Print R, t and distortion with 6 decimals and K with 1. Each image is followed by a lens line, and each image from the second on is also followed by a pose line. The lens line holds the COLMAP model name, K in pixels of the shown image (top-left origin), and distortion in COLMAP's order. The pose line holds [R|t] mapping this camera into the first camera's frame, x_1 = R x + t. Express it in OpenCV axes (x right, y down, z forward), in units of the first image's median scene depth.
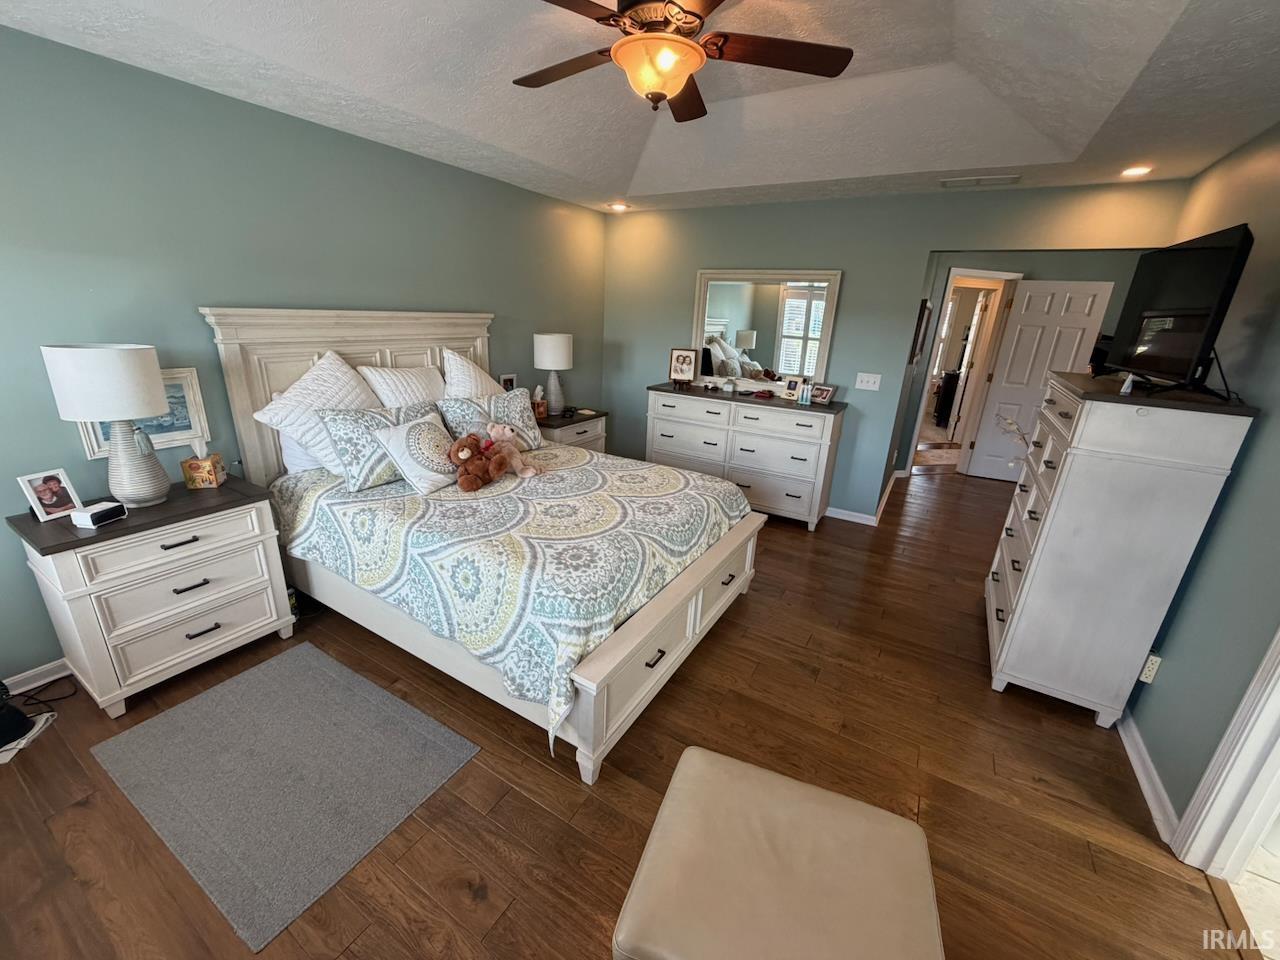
lens RADIAL K [[509.3, 0, 627.1], [0, 509.3, 487.6], [0, 0, 1]] dist [0.000490, 0.000221]
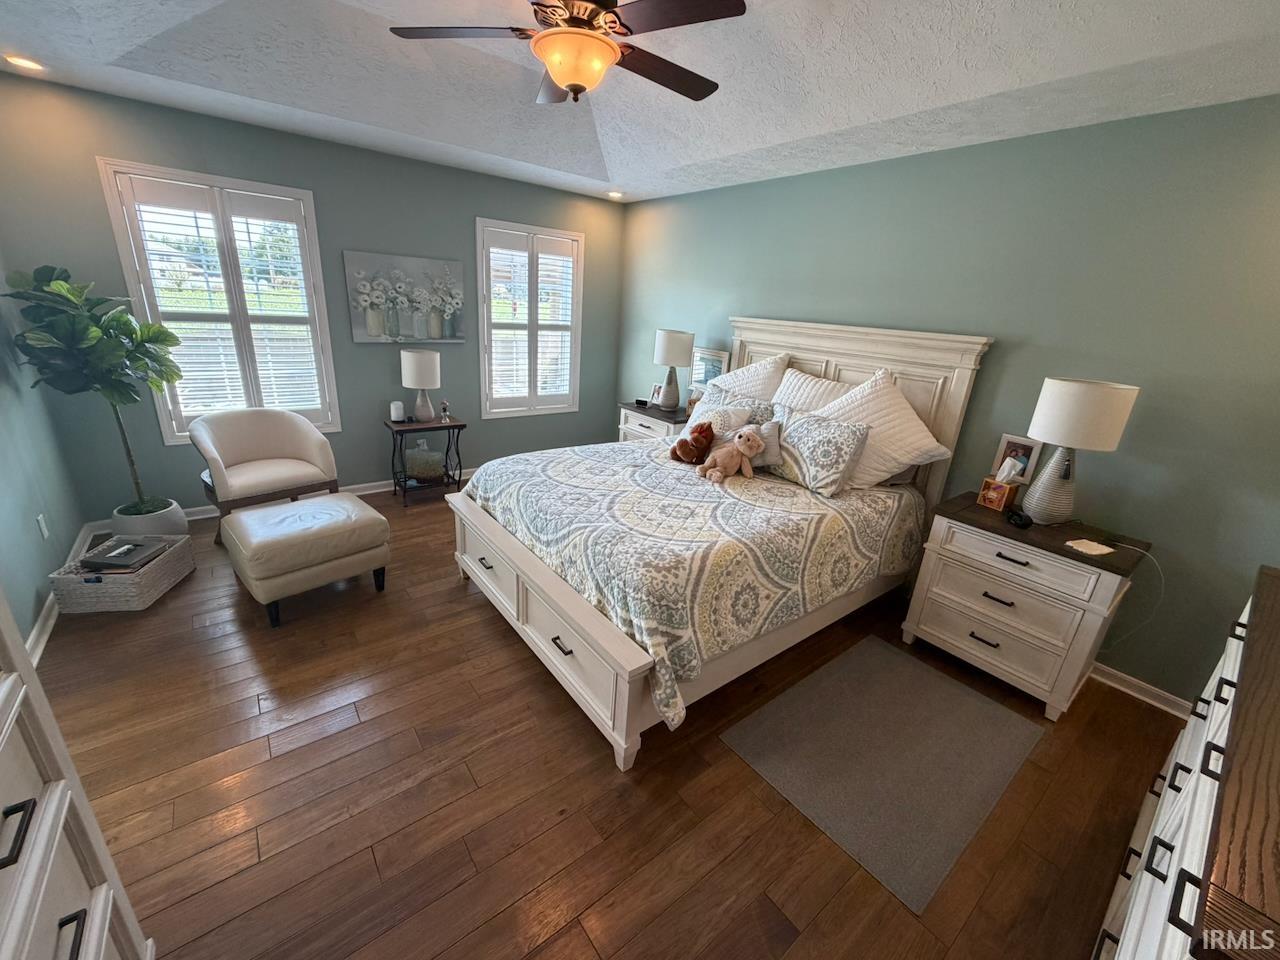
lens RADIAL K [[509.3, 0, 631.5], [0, 509.3, 479.5], [0, 0, 1]] dist [0.000490, 0.000221]
pose [[-0.350410, 0.256125, -0.900896, 0.581065], [-0.372423, 0.844466, 0.384939, -0.265261], [0.859368, 0.470401, -0.200522, 0.817277]]
